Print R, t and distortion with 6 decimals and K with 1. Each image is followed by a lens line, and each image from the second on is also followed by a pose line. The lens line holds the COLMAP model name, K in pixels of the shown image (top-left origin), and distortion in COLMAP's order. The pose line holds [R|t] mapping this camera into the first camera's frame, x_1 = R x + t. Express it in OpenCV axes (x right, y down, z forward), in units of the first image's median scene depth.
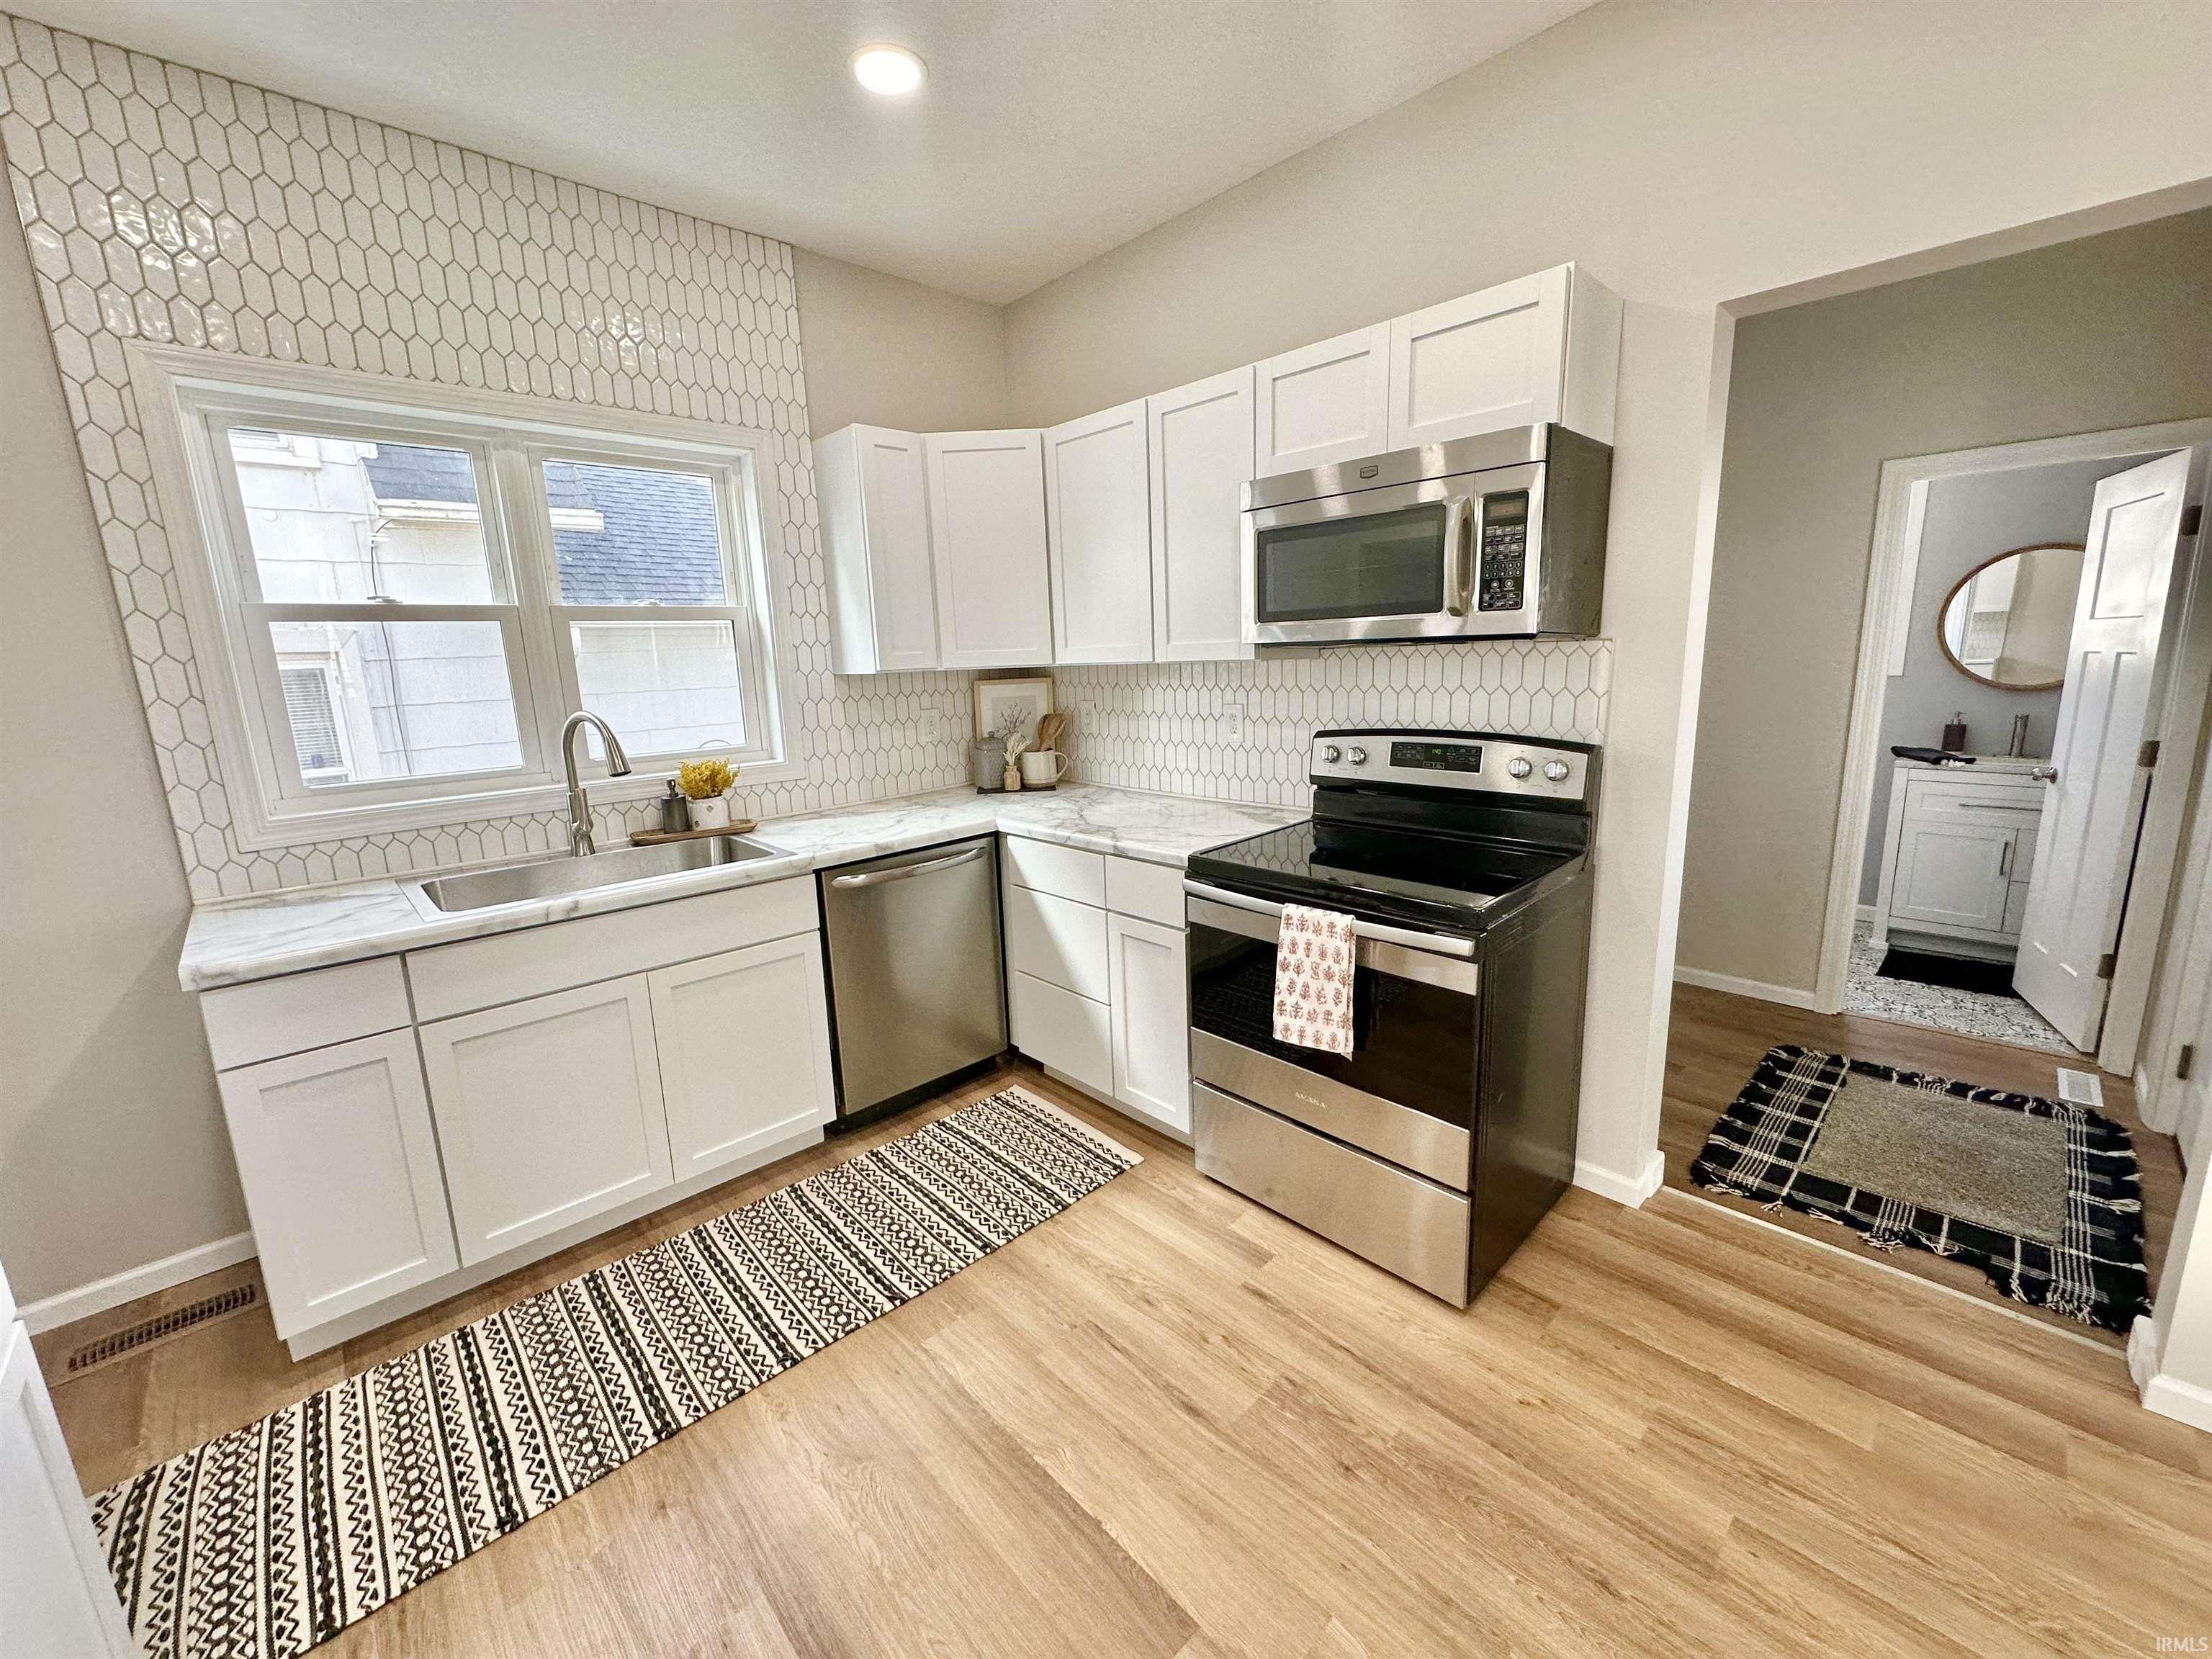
lens RADIAL K [[880.4, 0, 1104.6], [0, 880.4, 825.1], [0, 0, 1]] dist [-0.002473, 0.000346]
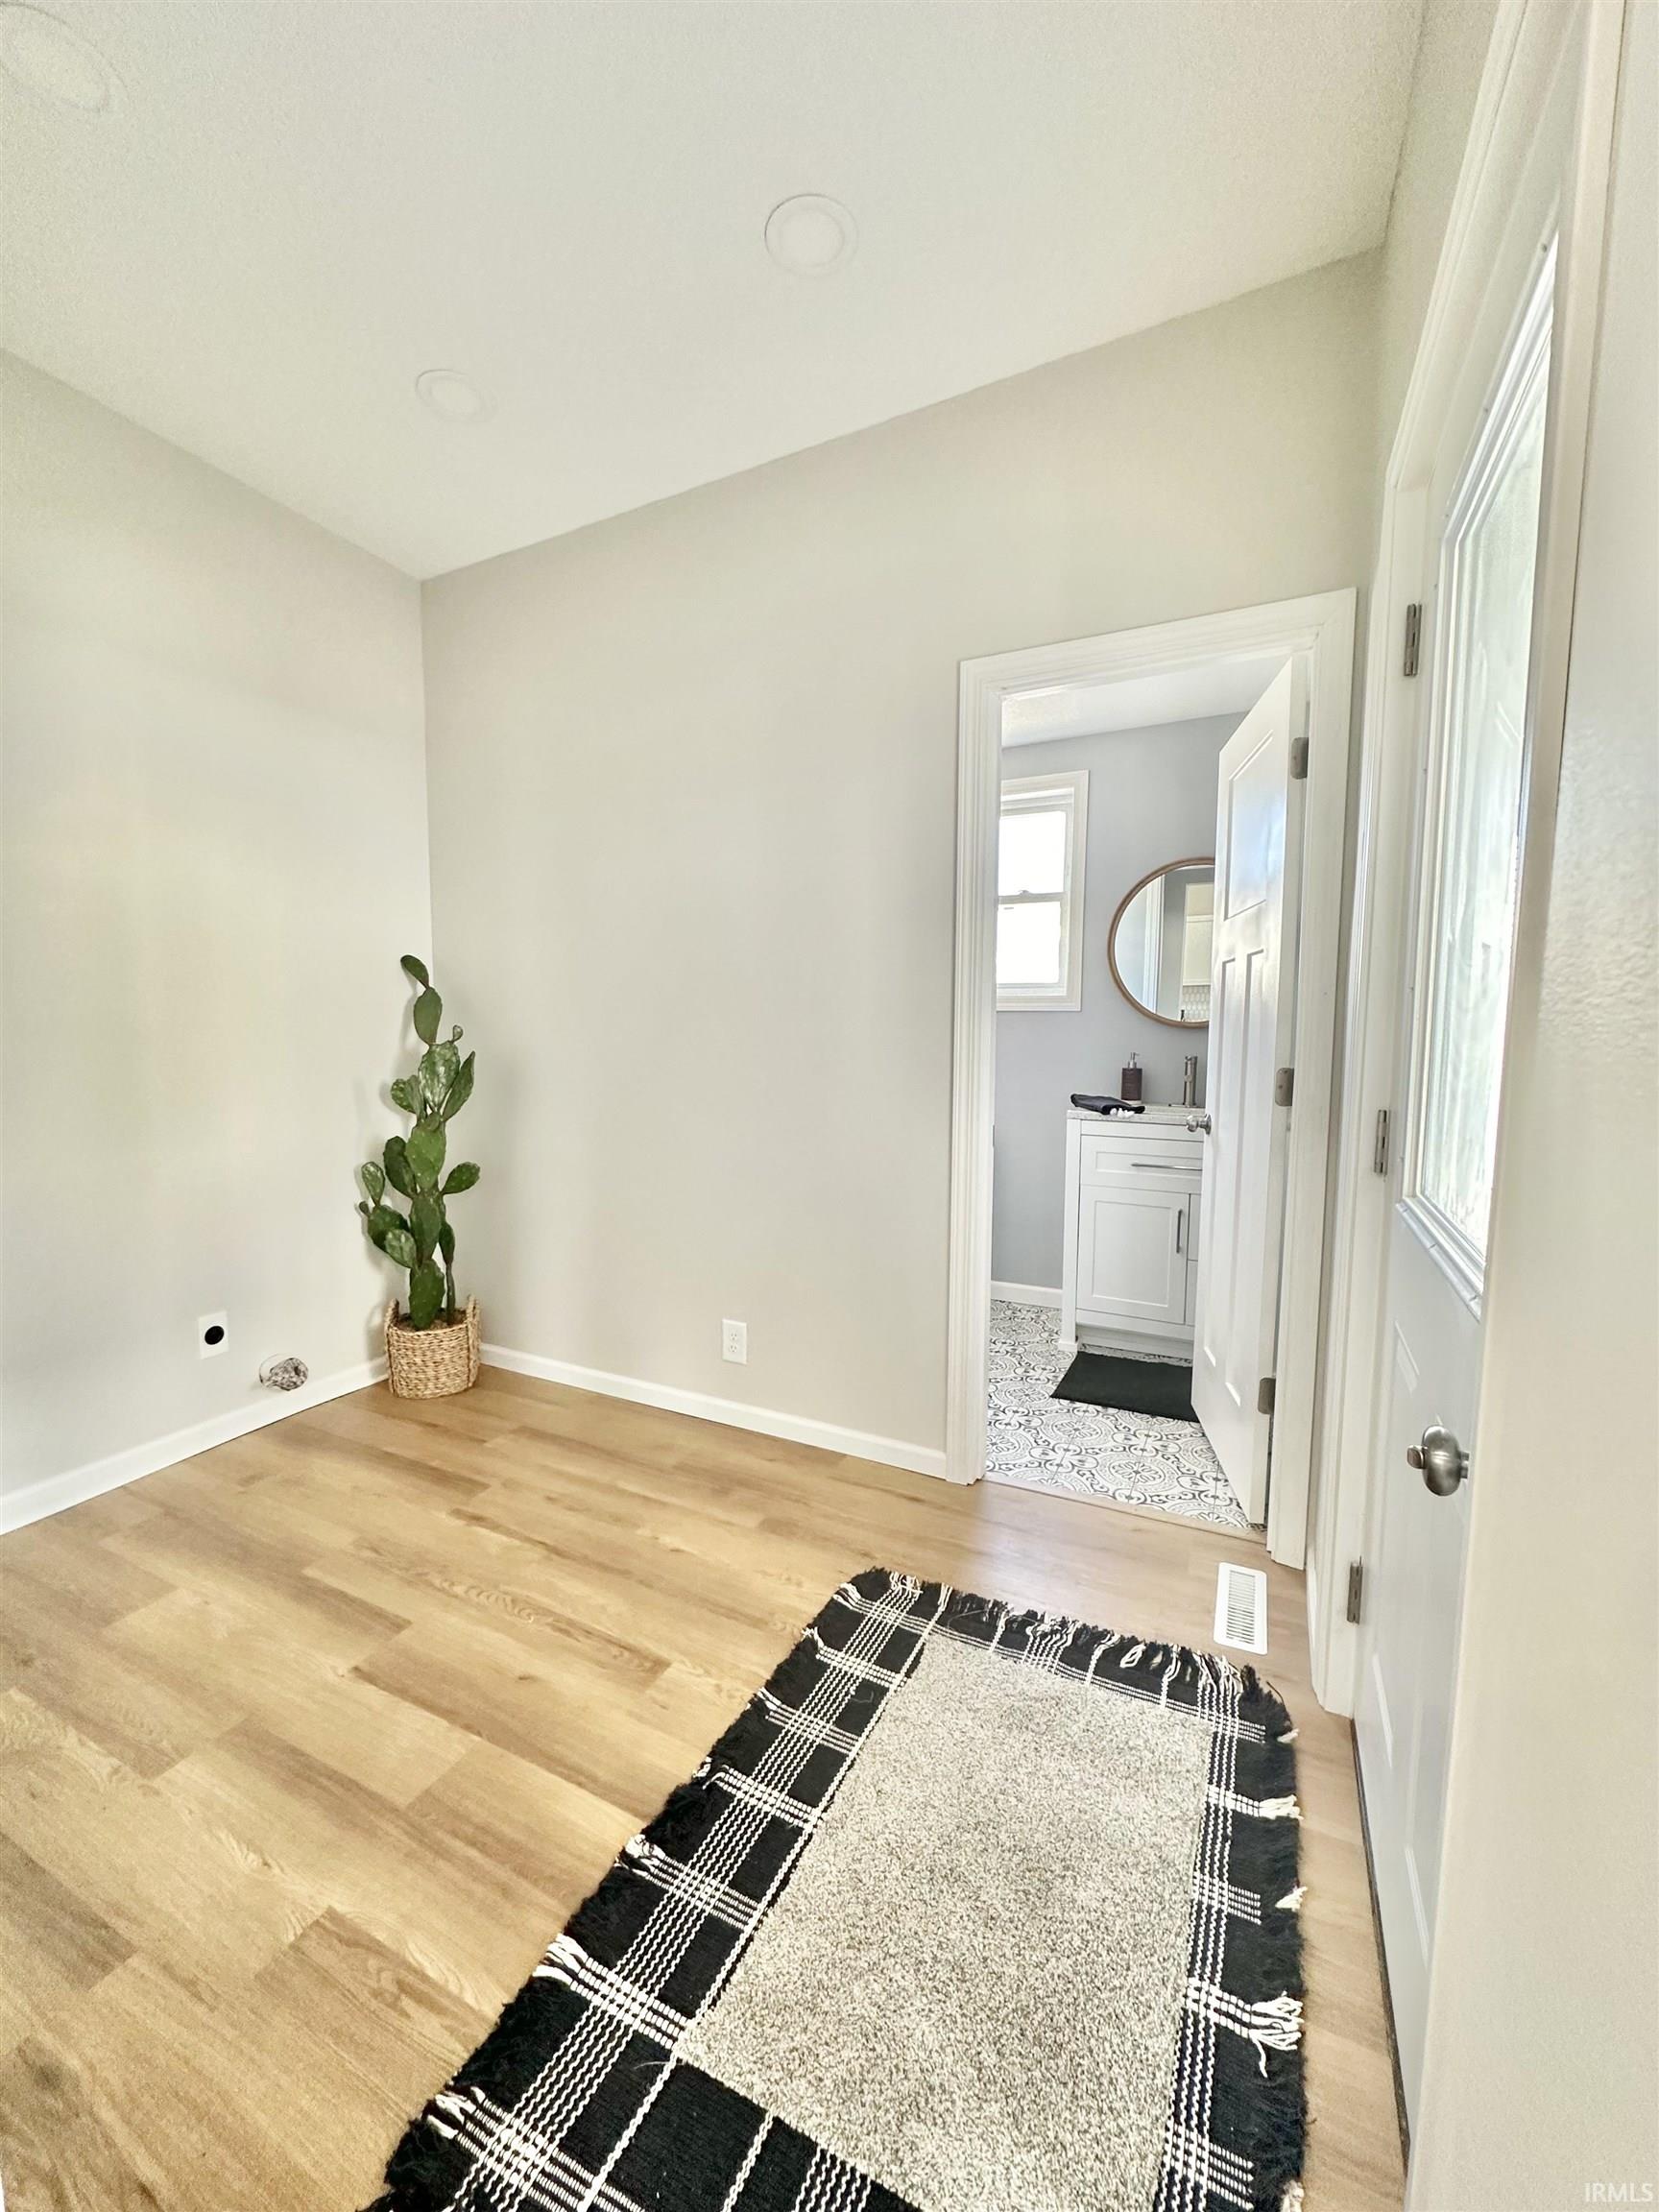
lens RADIAL K [[880.4, 0, 835.4], [0, 880.4, 1104.3], [0, 0, 1]] dist [-0.002473, 0.000346]
pose [[0.939909, 0.008918, 0.341309, 0.738089], [0.026825, 0.994640, -0.099860, -0.008631], [-0.340370, 0.103015, 0.934632, 0.562307]]
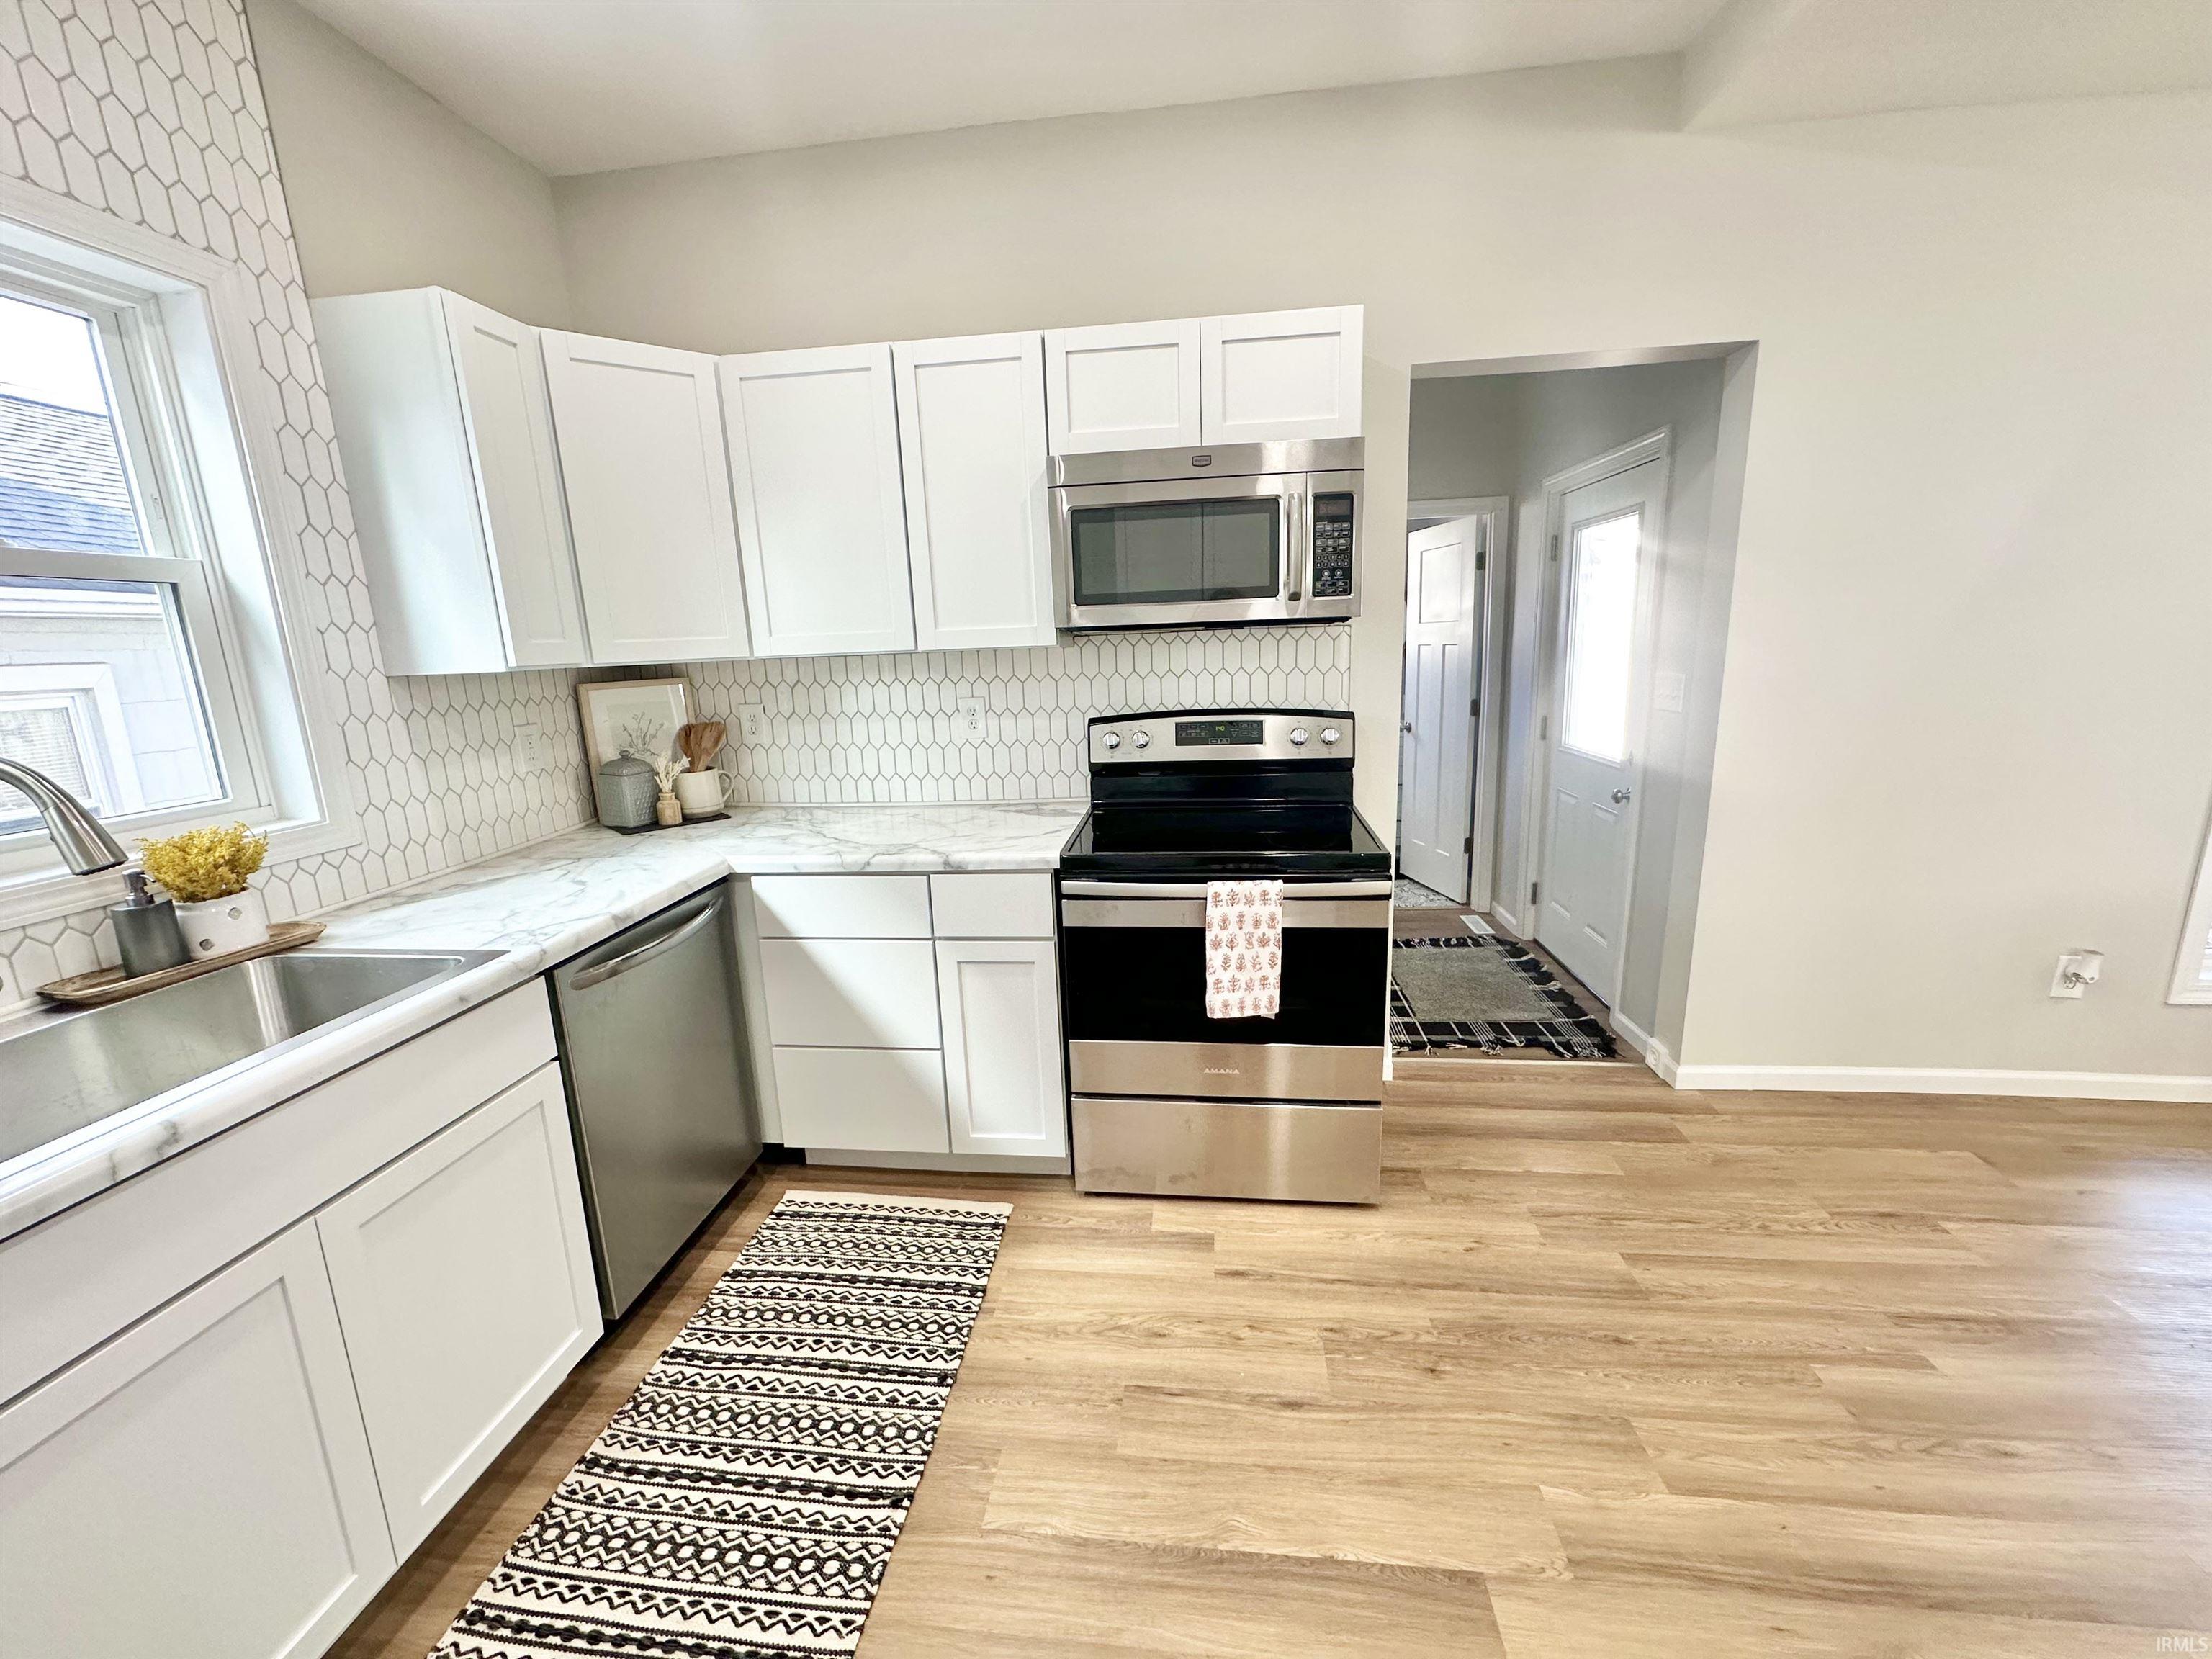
lens RADIAL K [[880.4, 0, 1108.7], [0, 880.4, 825.1], [0, 0, 1]] dist [-0.002473, 0.000346]
pose [[0.767256, -0.127125, 0.628616, -0.405265], [0.134271, 0.990277, 0.036379, -0.021961], [-0.627129, 0.056493, 0.776864, 0.232414]]
